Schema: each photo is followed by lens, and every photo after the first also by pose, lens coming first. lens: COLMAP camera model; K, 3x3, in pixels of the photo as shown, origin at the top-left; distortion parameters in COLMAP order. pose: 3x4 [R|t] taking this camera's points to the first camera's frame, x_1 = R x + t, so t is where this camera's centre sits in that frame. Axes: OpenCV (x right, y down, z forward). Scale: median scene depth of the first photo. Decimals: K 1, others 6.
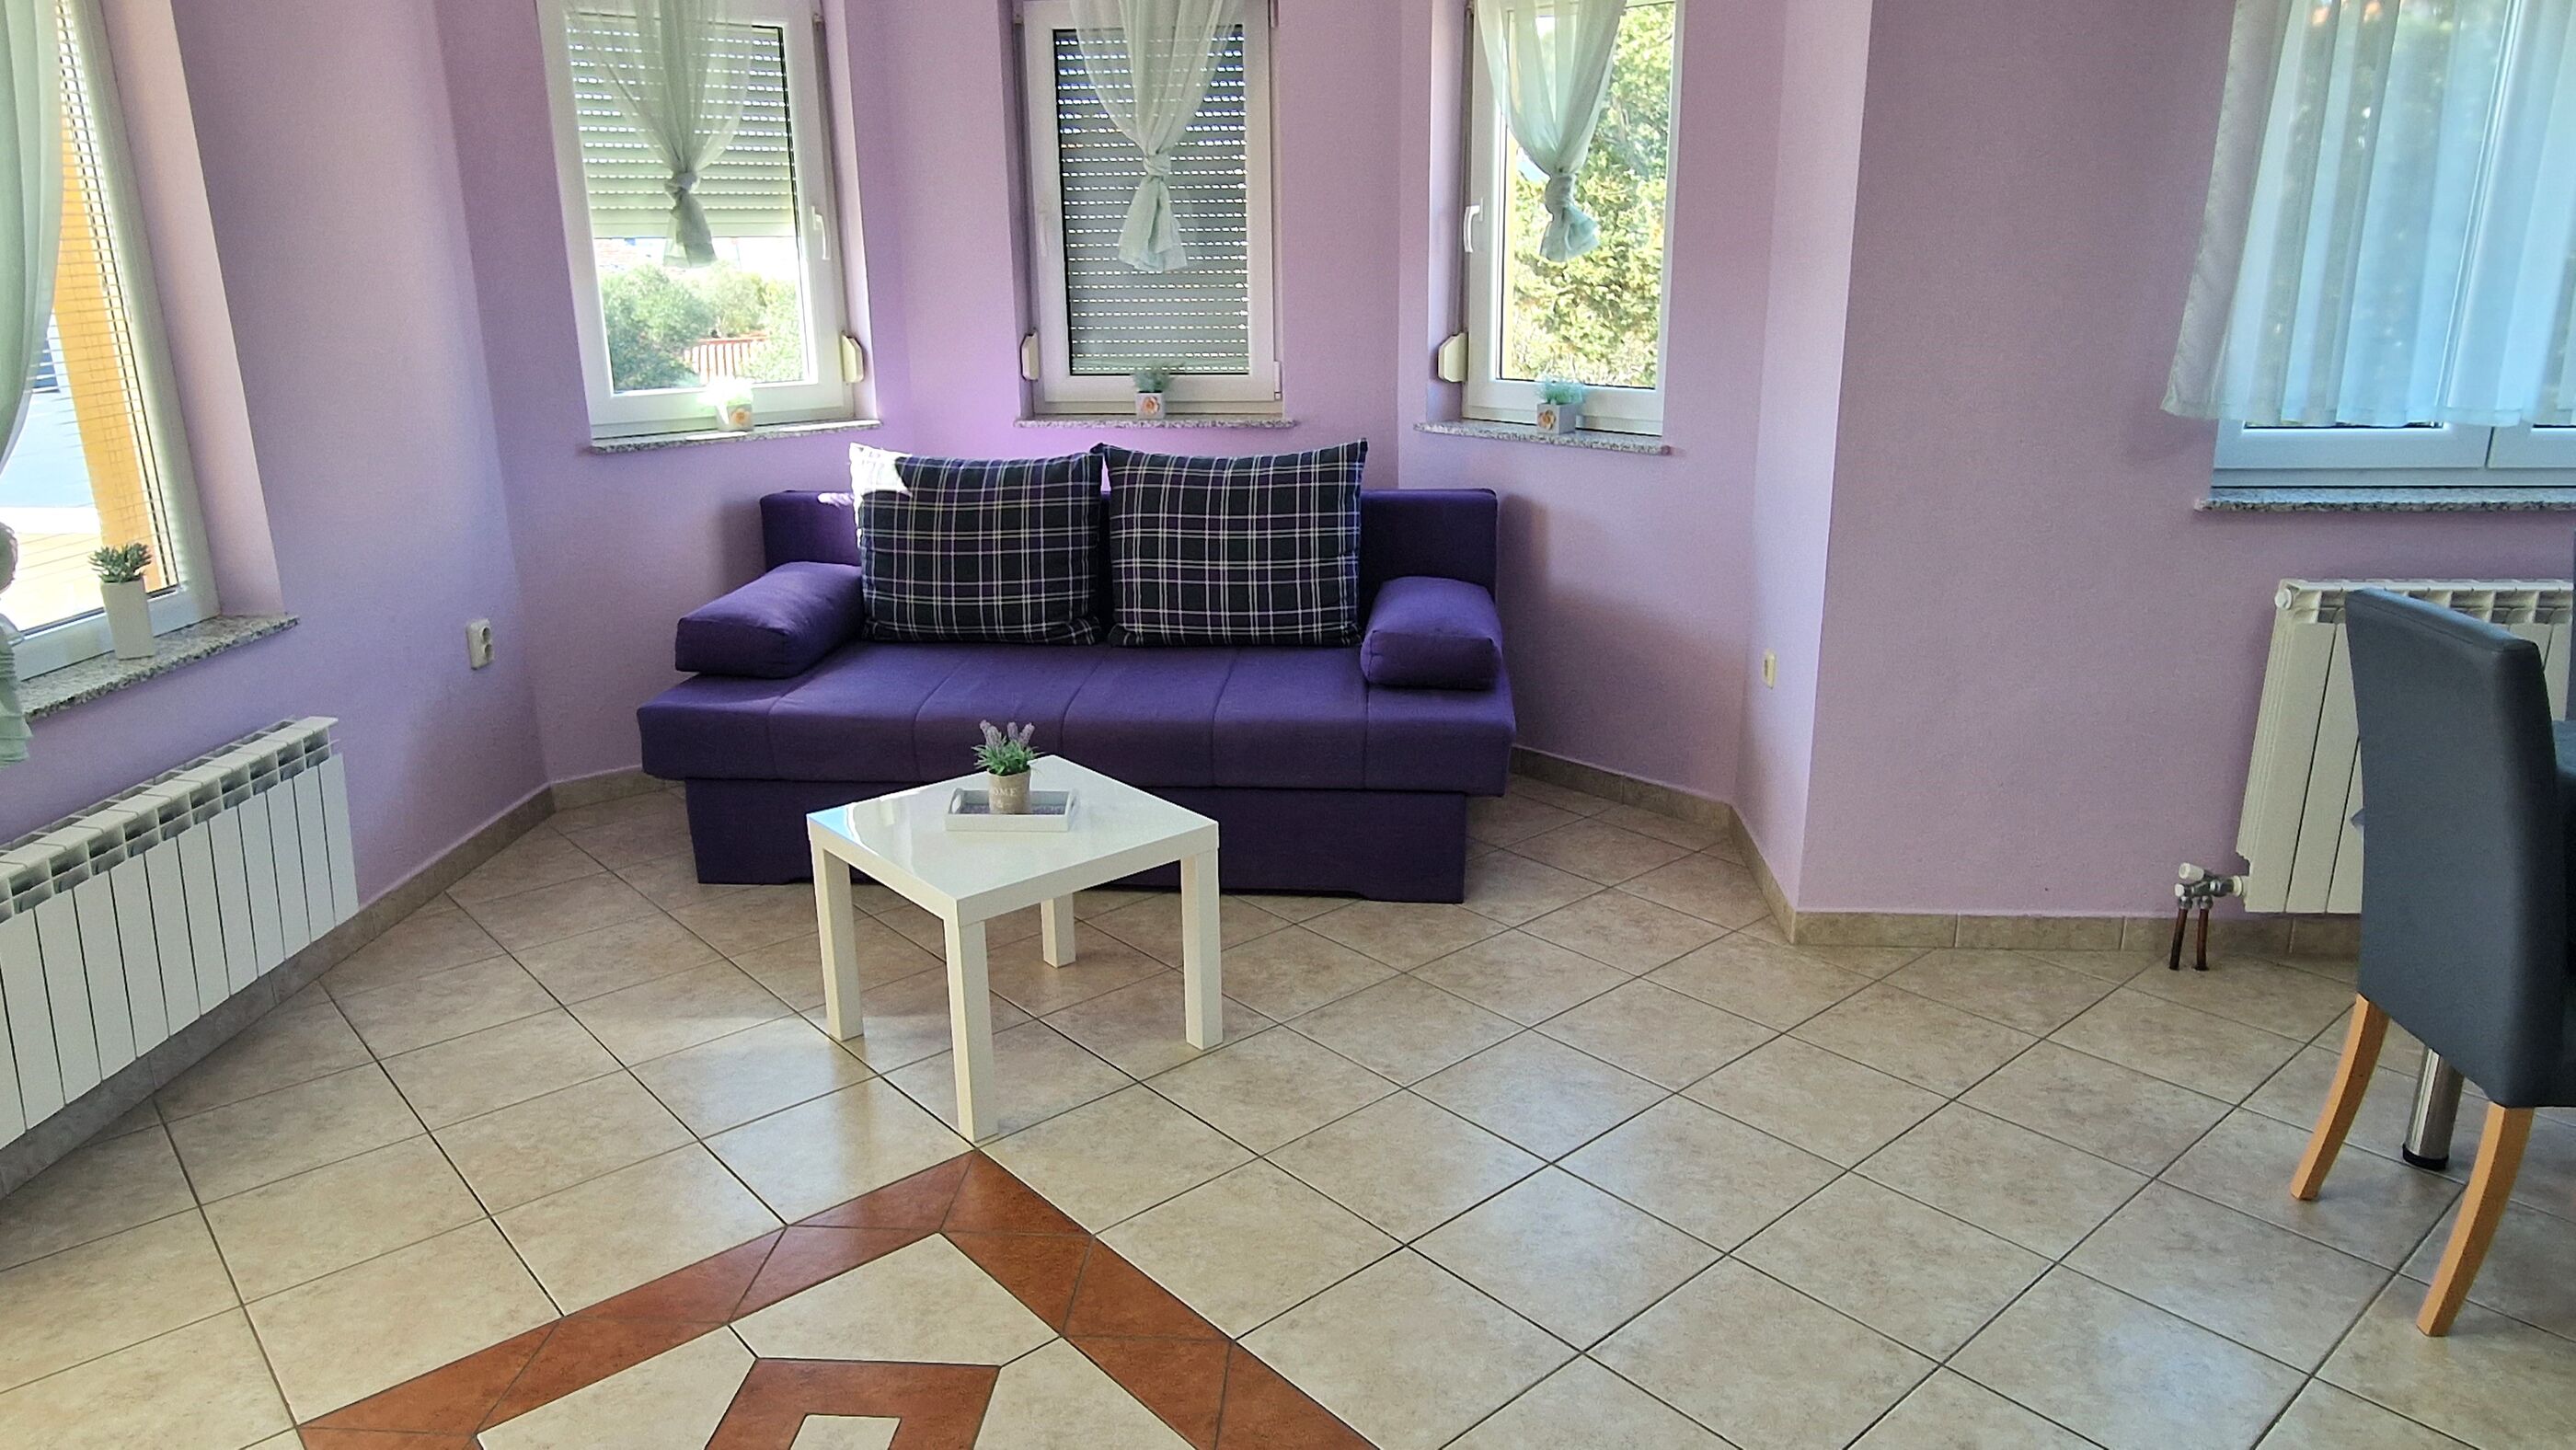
lens RADIAL K [[1653.5, 0, 1278.0], [0, 1653.5, 726.5], [0, 0, 1]] dist [0.000231, -0.002725]
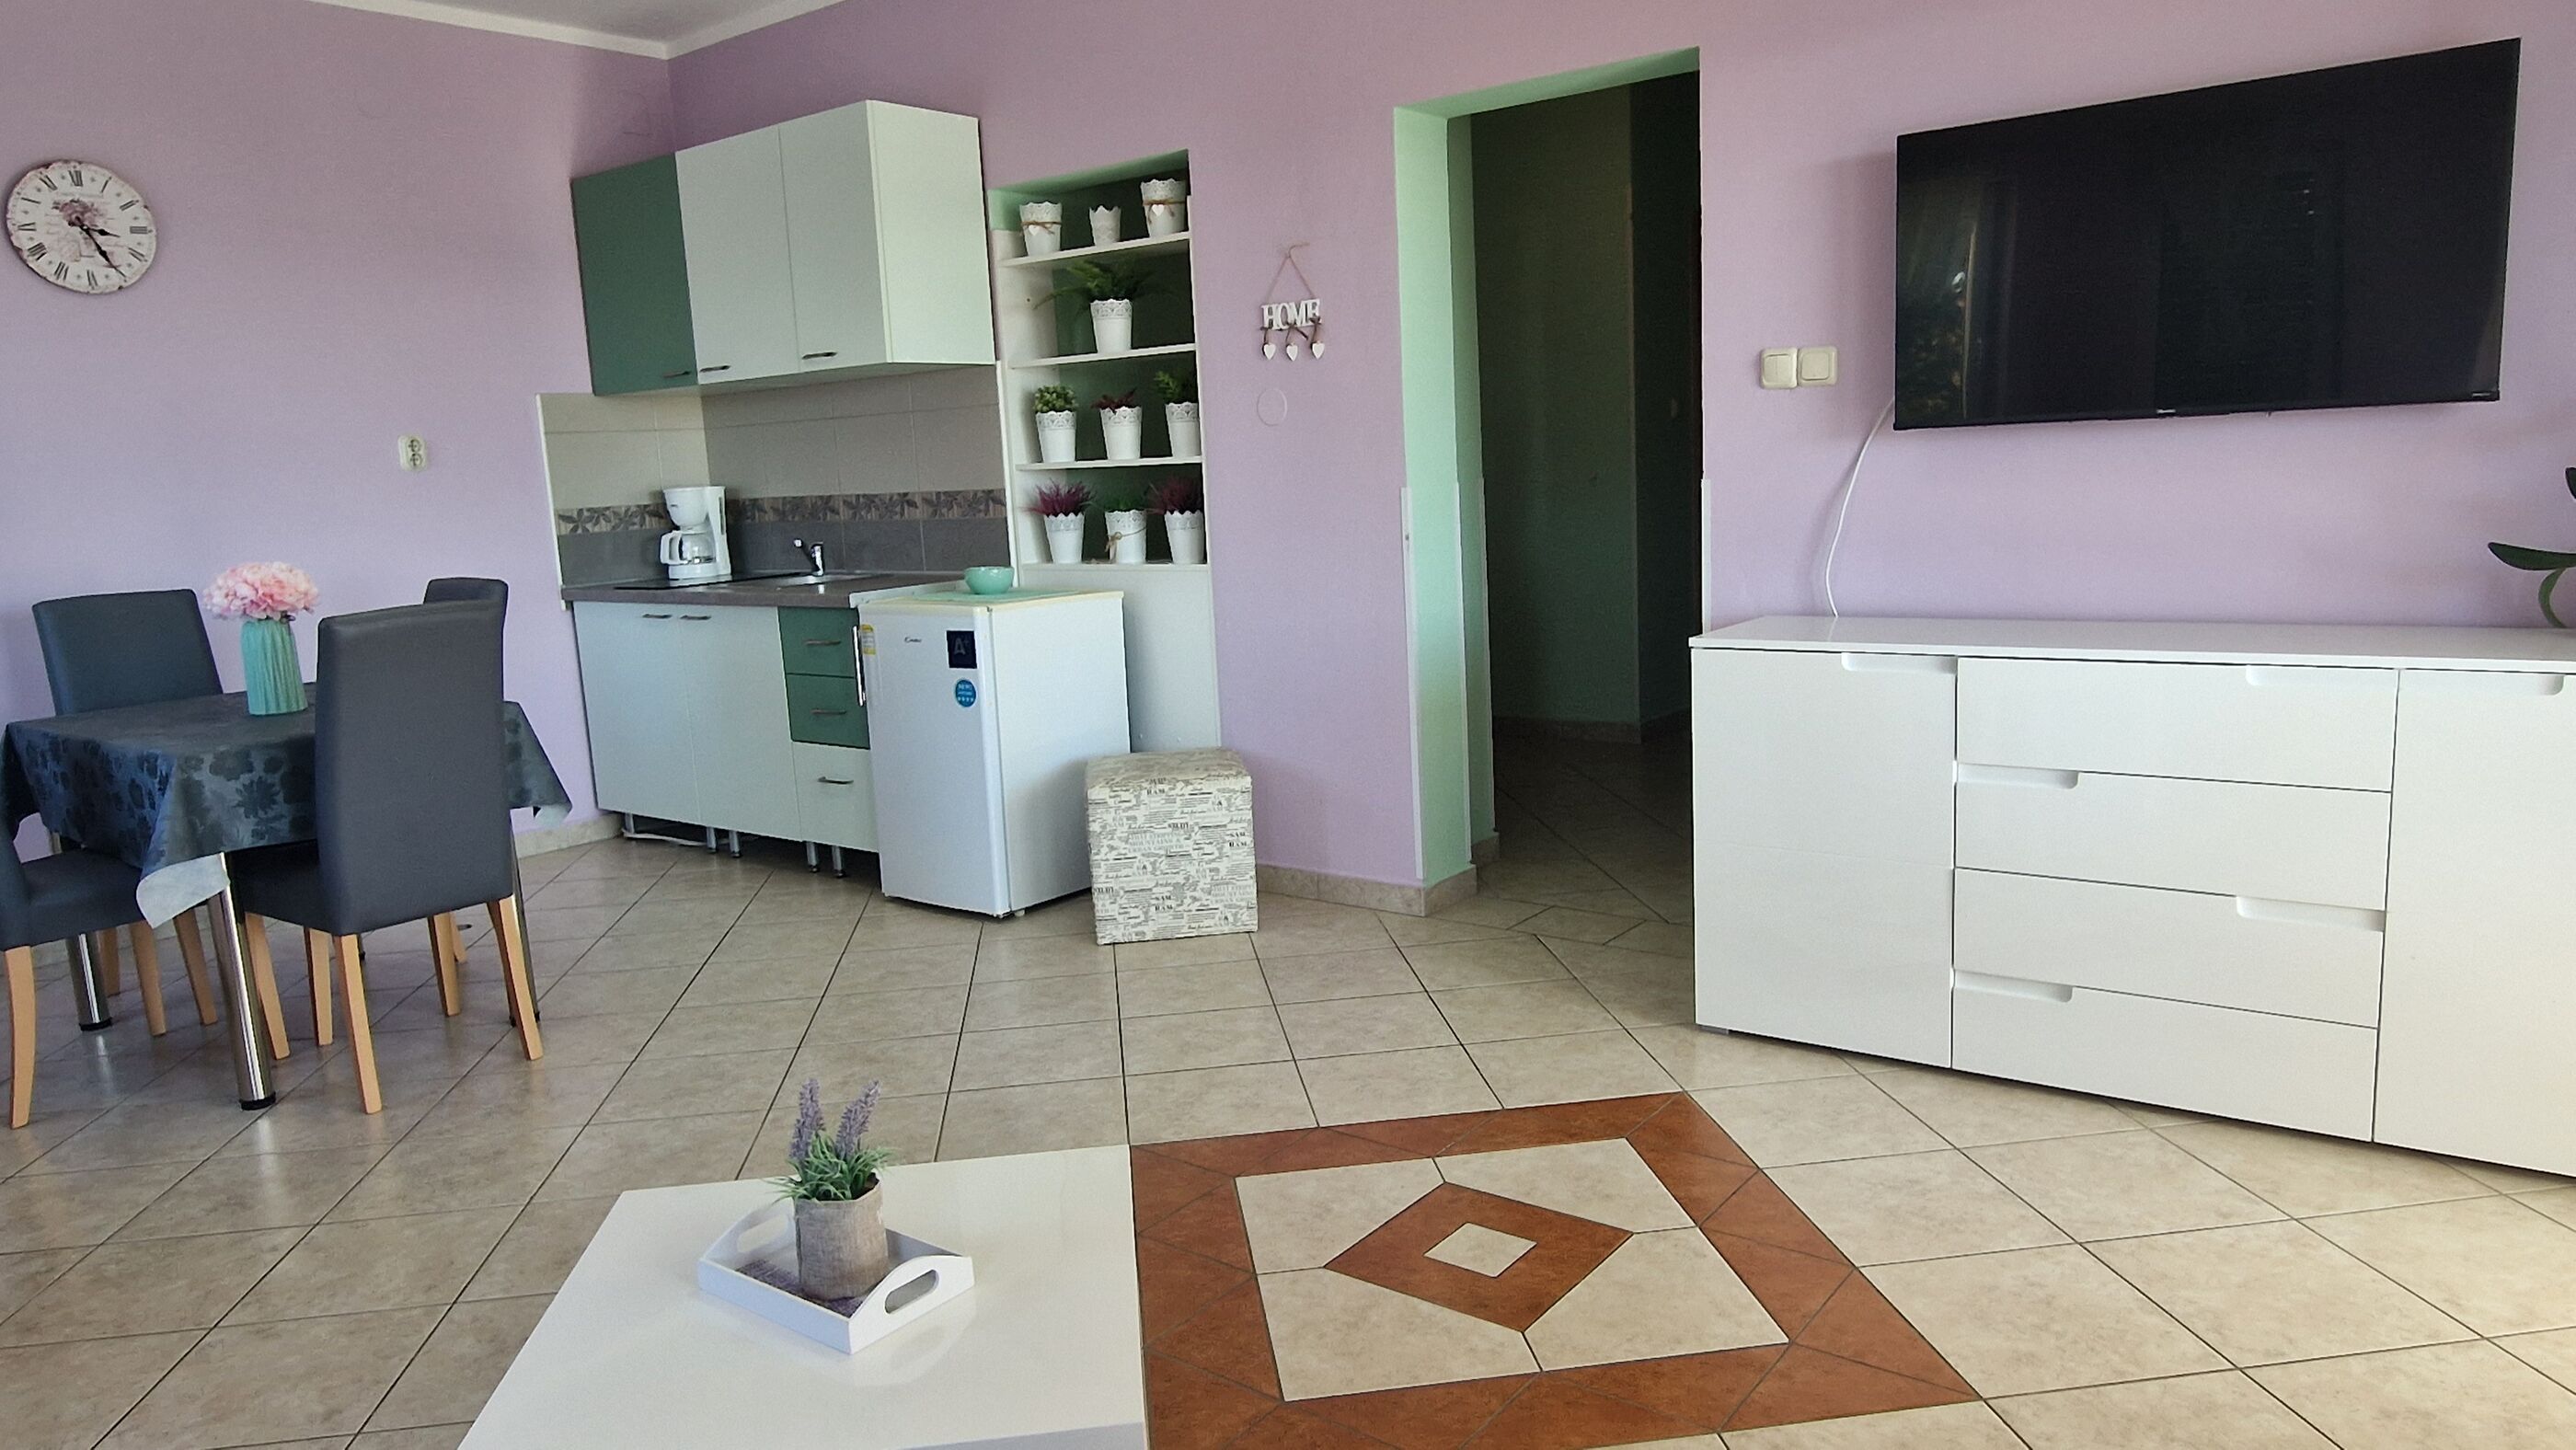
lens RADIAL K [[1653.5, 0, 1278.0], [0, 1653.5, 726.5], [0, 0, 1]] dist [0.000231, -0.002725]
pose [[-0.829744, -0.036230, 0.556967, -0.400616], [0.217549, 0.897976, 0.382506, -0.192817], [-0.514001, 0.438550, -0.737209, 0.902245]]
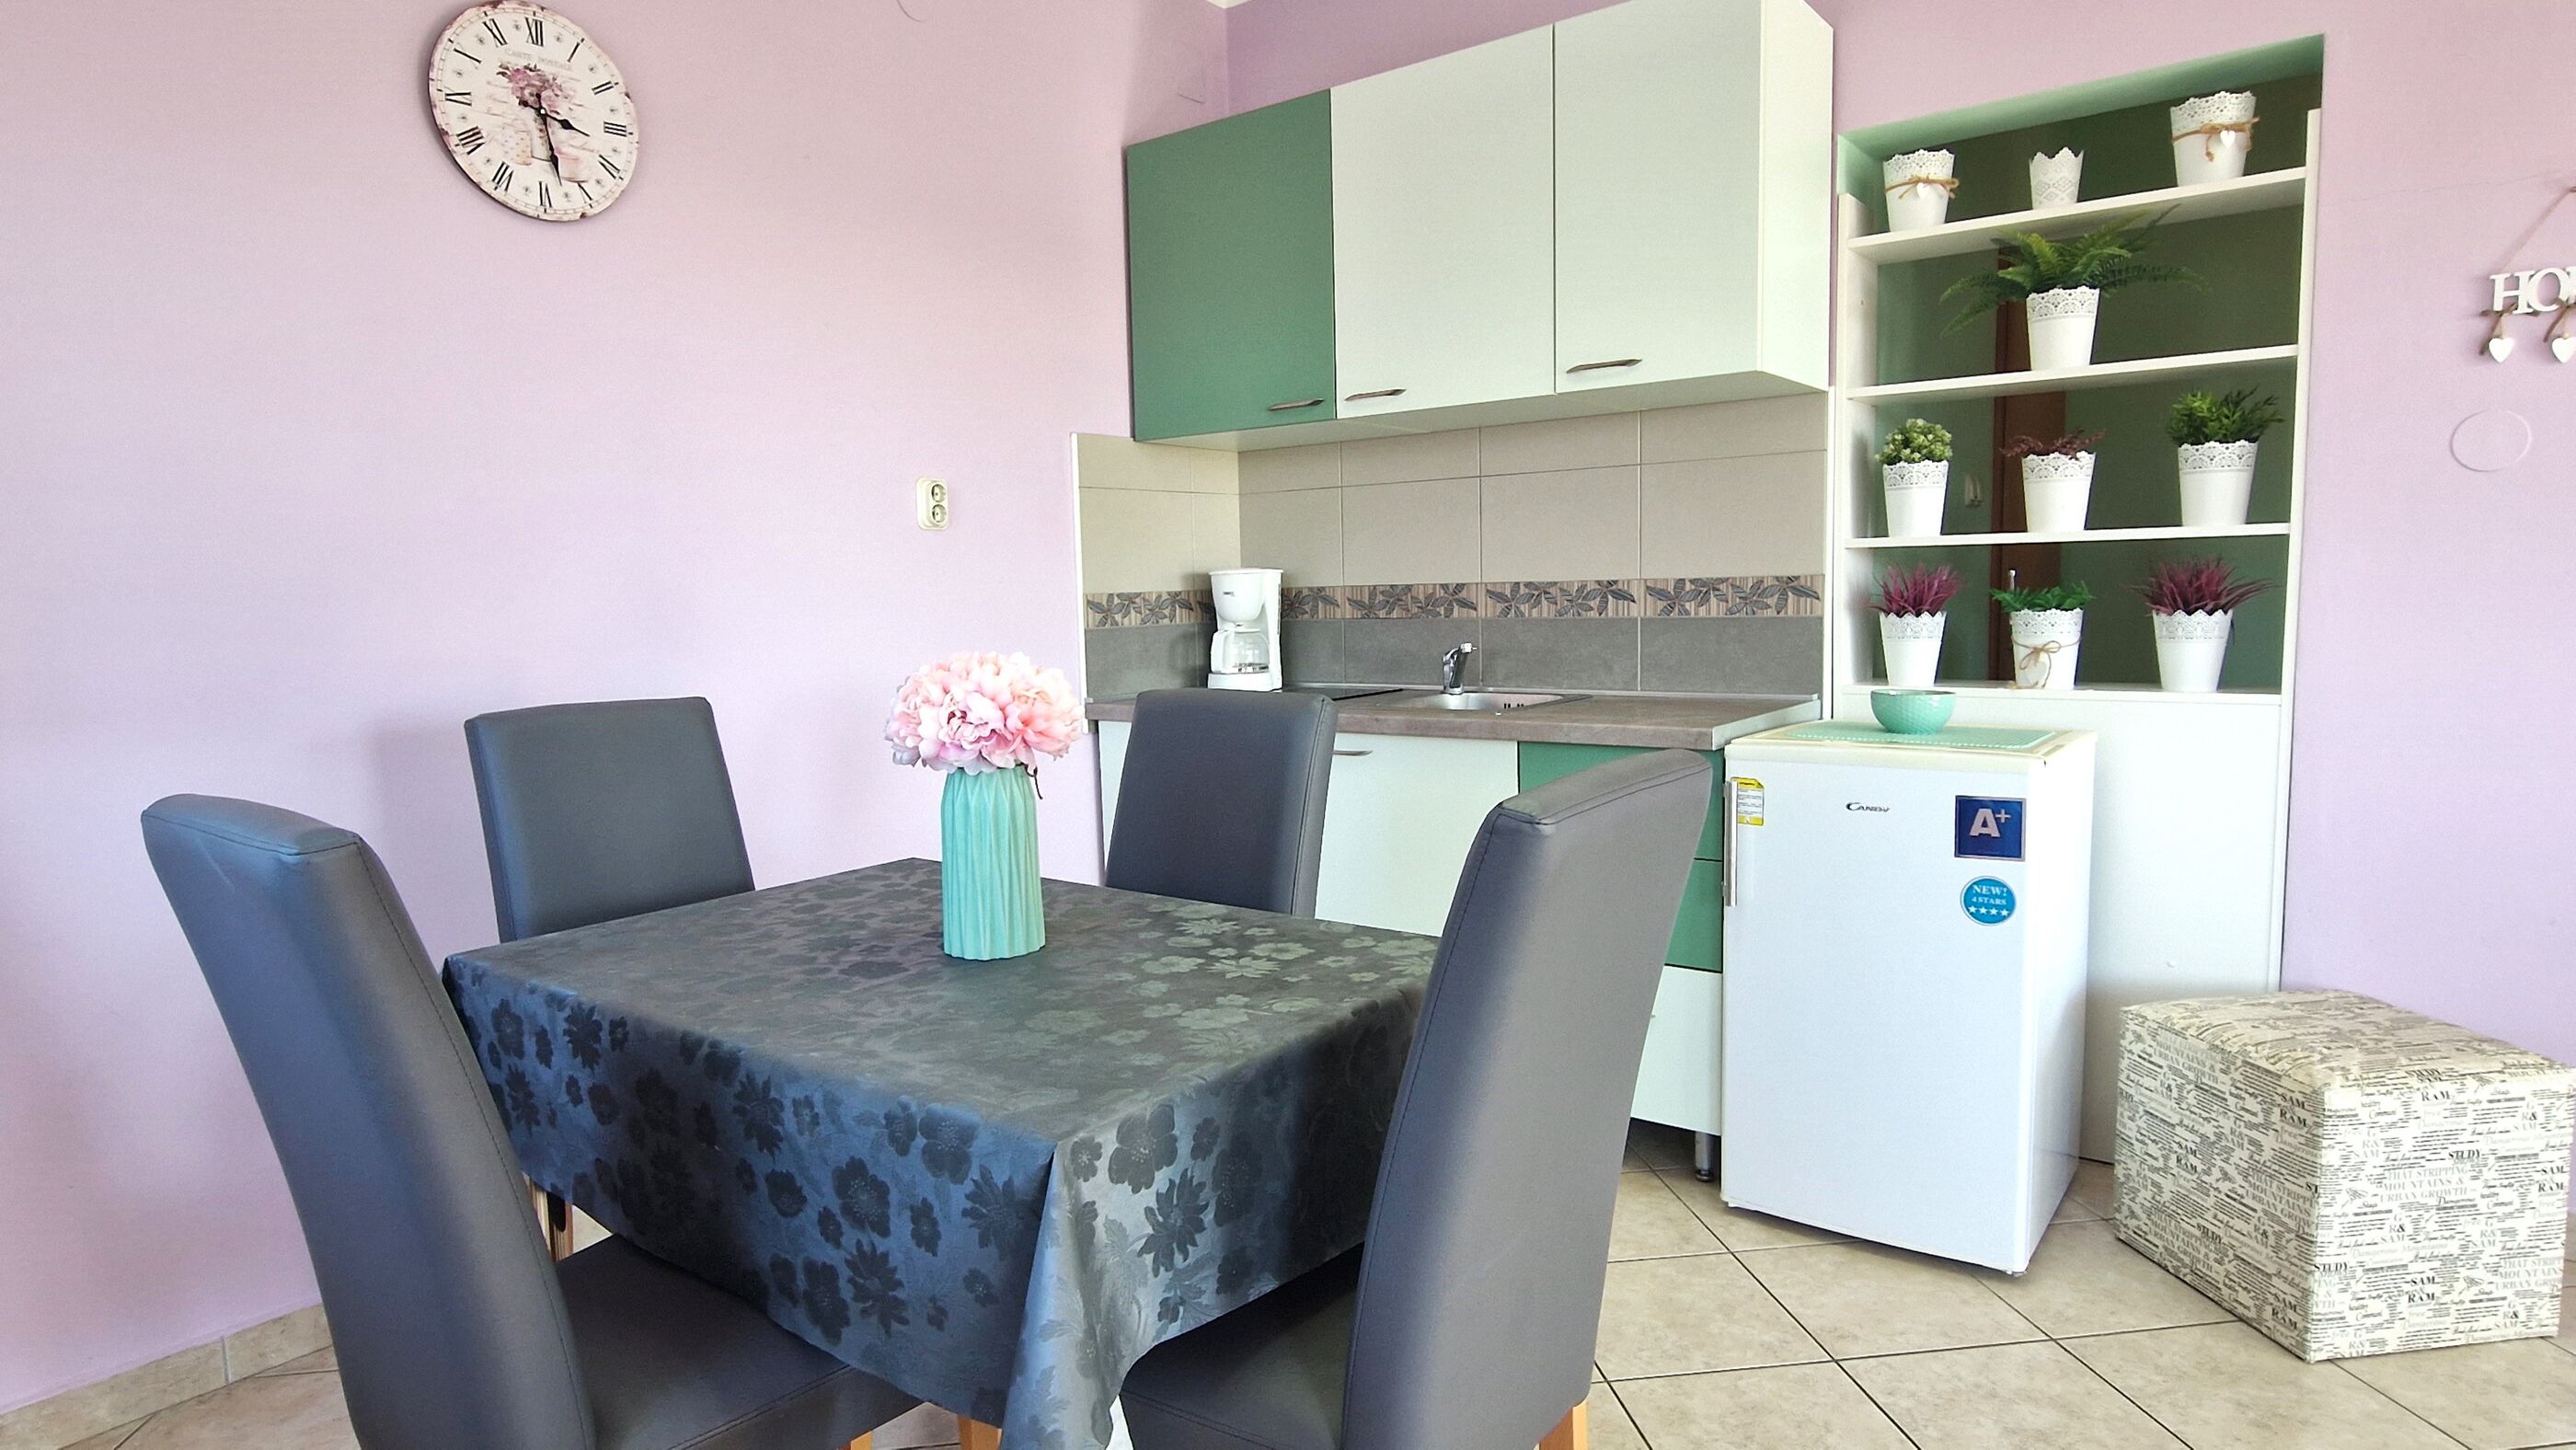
lens RADIAL K [[1433.7, 0, 1275.5], [0, 1433.7, 730.5], [0, 0, 1]] dist [0.000561, -0.001410]
pose [[-0.834452, -0.019666, 0.550729, 0.265169], [0.193631, 0.925178, 0.326423, -0.144065], [-0.515942, 0.379023, -0.768209, 0.756845]]
